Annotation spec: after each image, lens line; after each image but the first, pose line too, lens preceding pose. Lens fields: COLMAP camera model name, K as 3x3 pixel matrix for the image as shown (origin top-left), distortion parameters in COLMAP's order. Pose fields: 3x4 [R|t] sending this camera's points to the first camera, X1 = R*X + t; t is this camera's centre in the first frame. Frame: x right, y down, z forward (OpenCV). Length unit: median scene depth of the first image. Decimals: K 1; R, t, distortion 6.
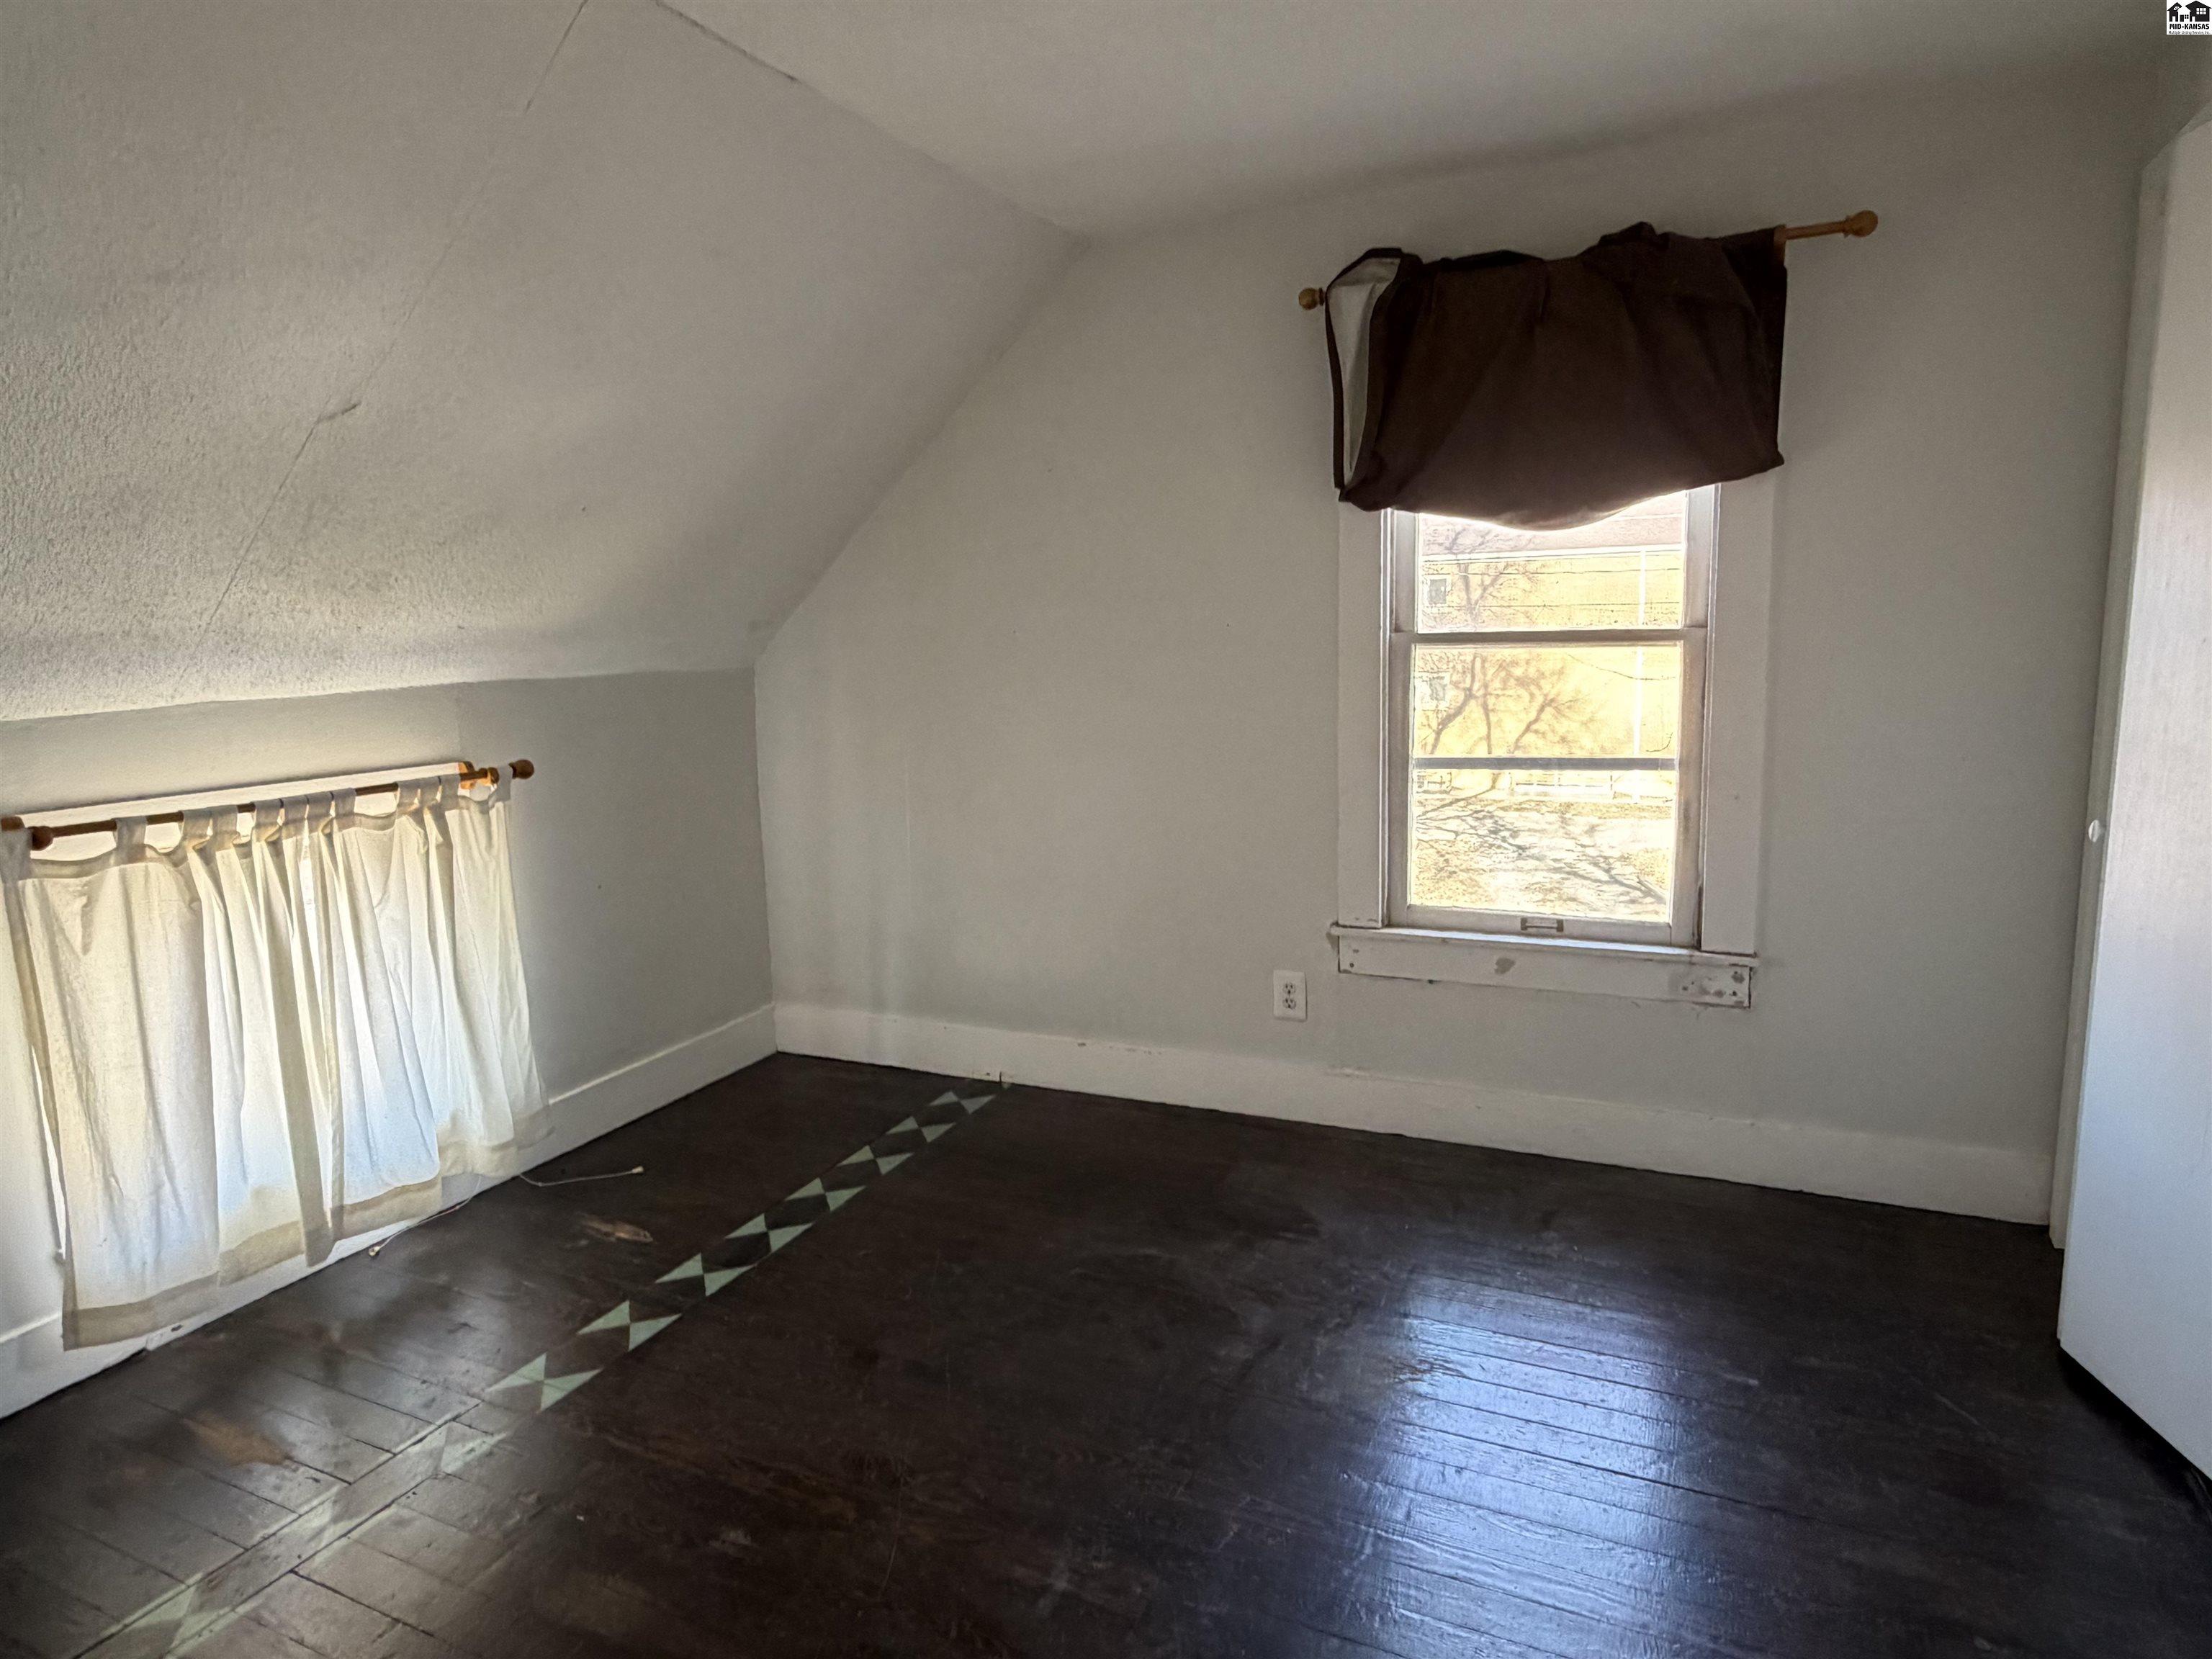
lens RADIAL K [[1288.2, 0, 1106.0], [0, 1288.2, 829.5], [0, 0, 1]] dist [-0.000569, -0.001197]
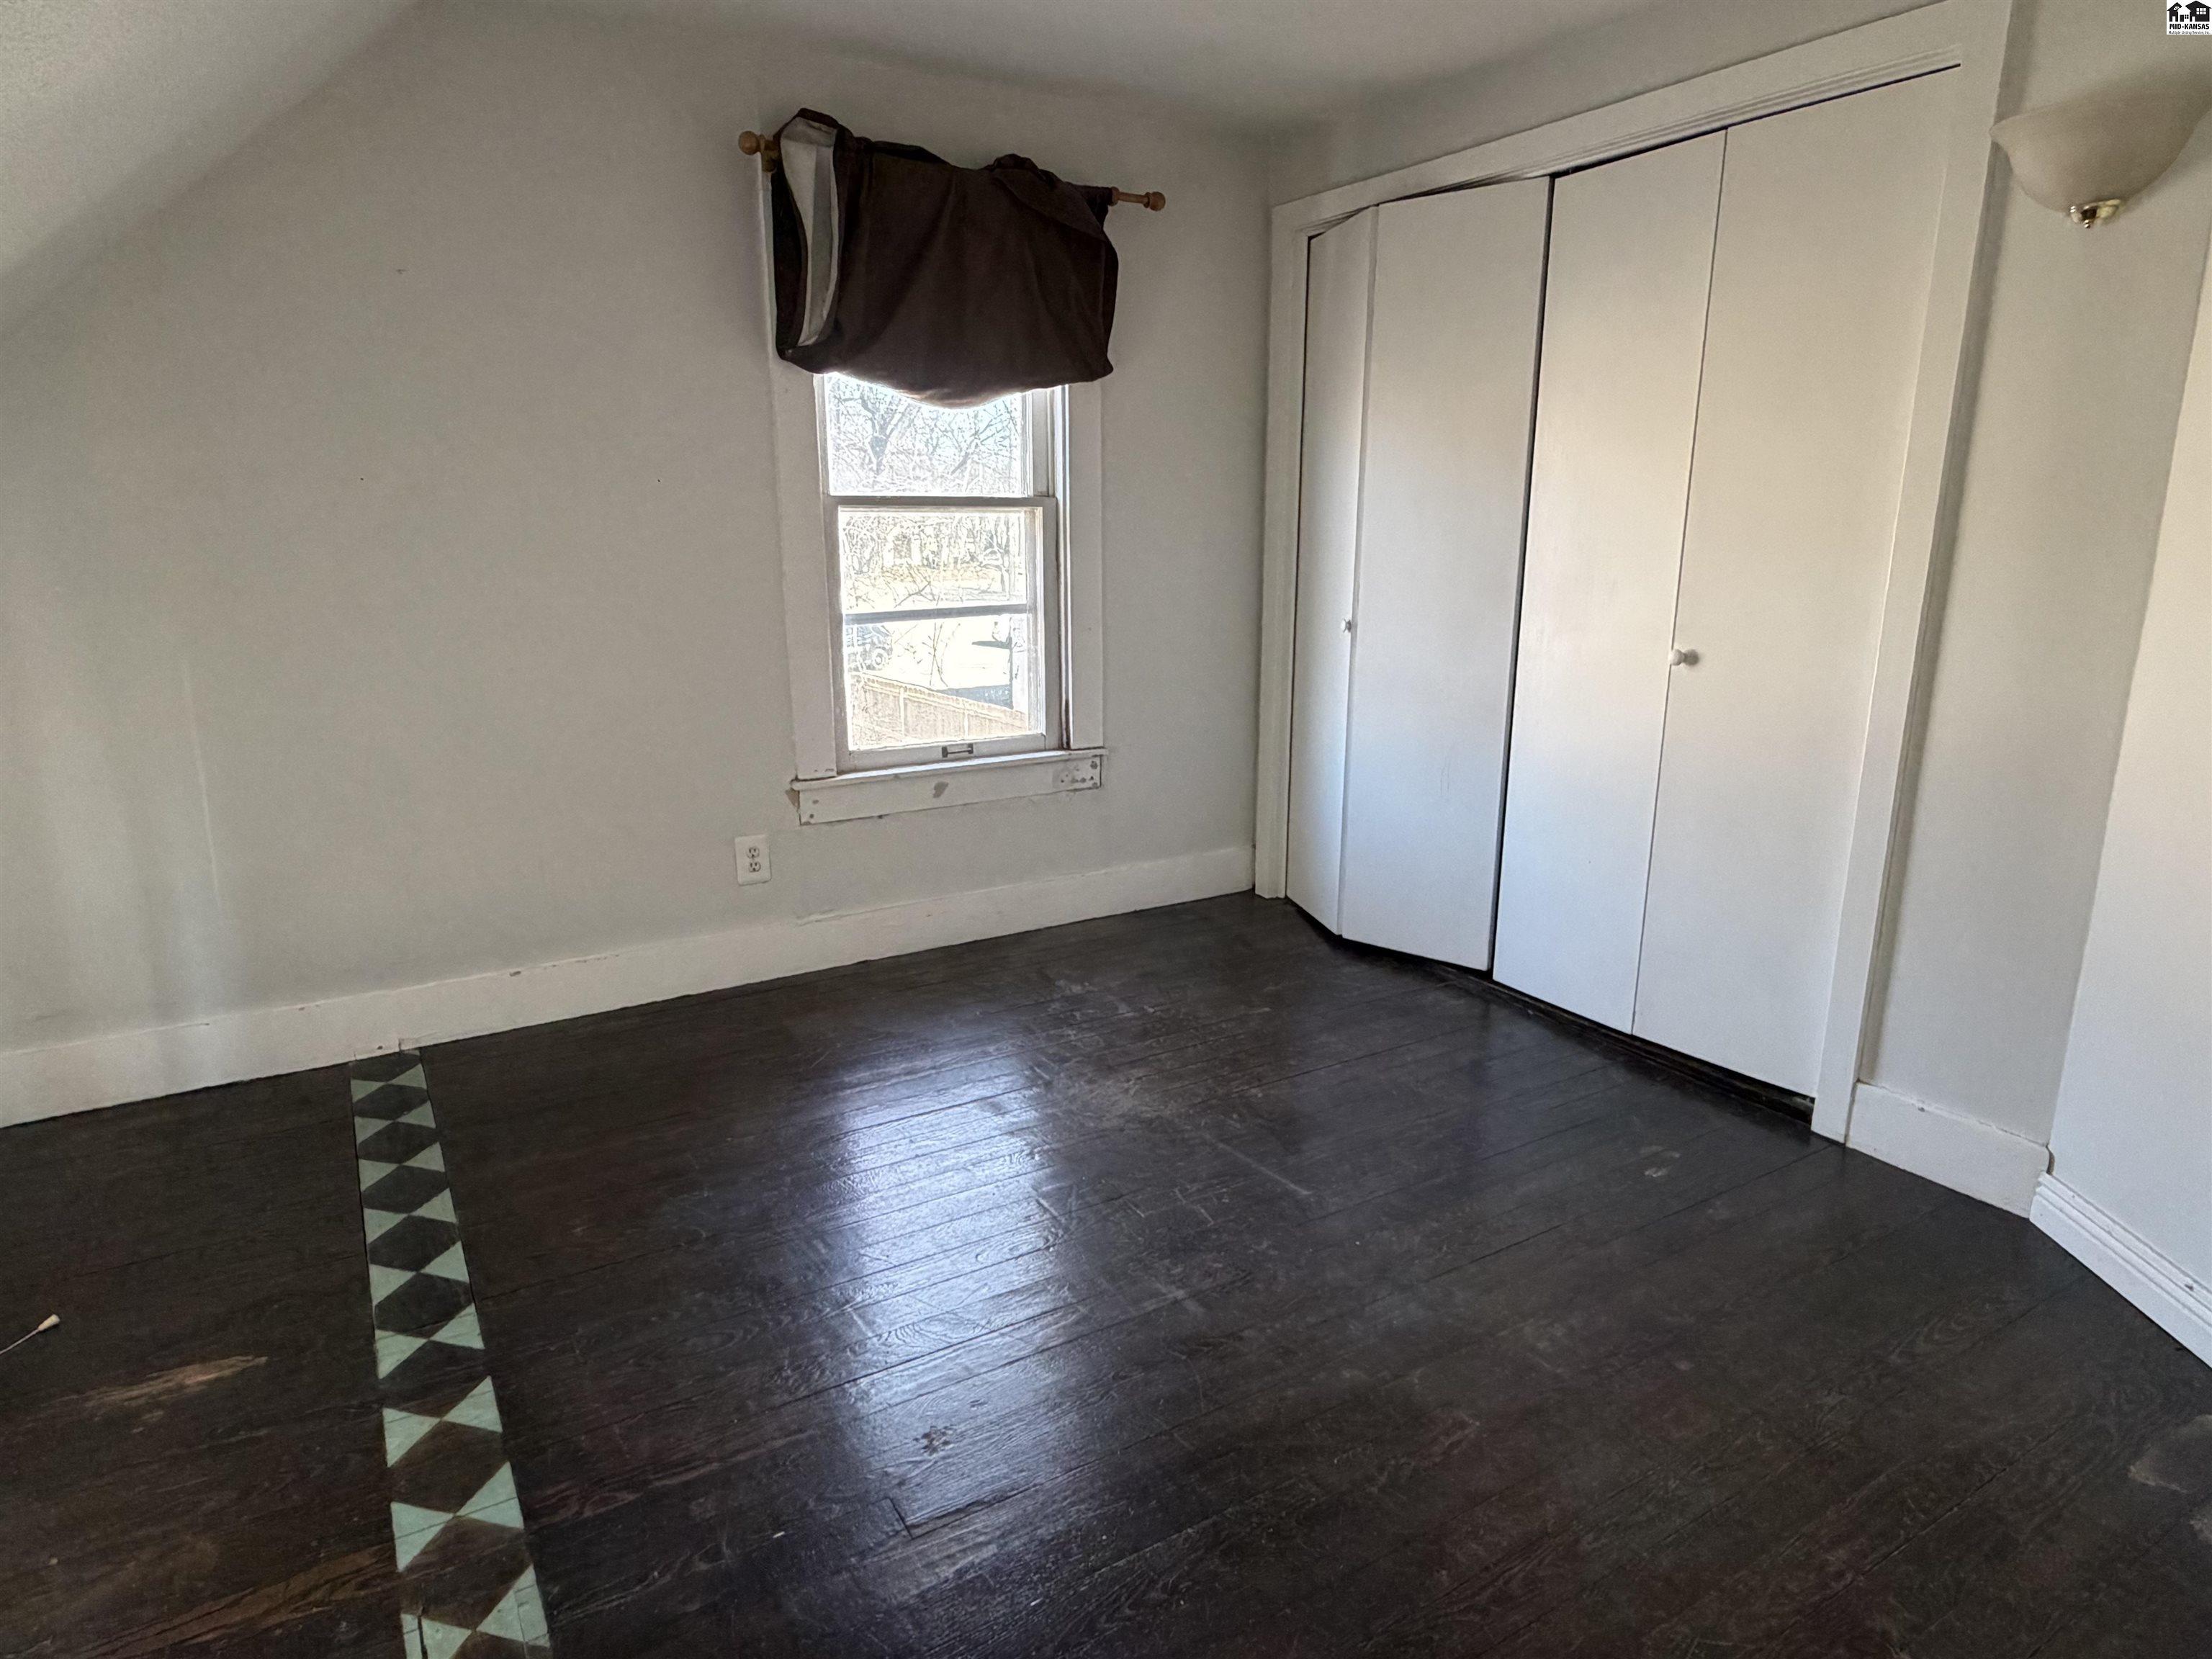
lens RADIAL K [[1288.2, 0, 1106.0], [0, 1288.2, 829.5], [0, 0, 1]] dist [-0.000569, -0.001197]
pose [[0.557612, -0.177898, 0.810815, -0.567939], [0.110330, 0.983983, 0.140017, -0.004933], [-0.822737, 0.011382, 0.568308, 0.221737]]
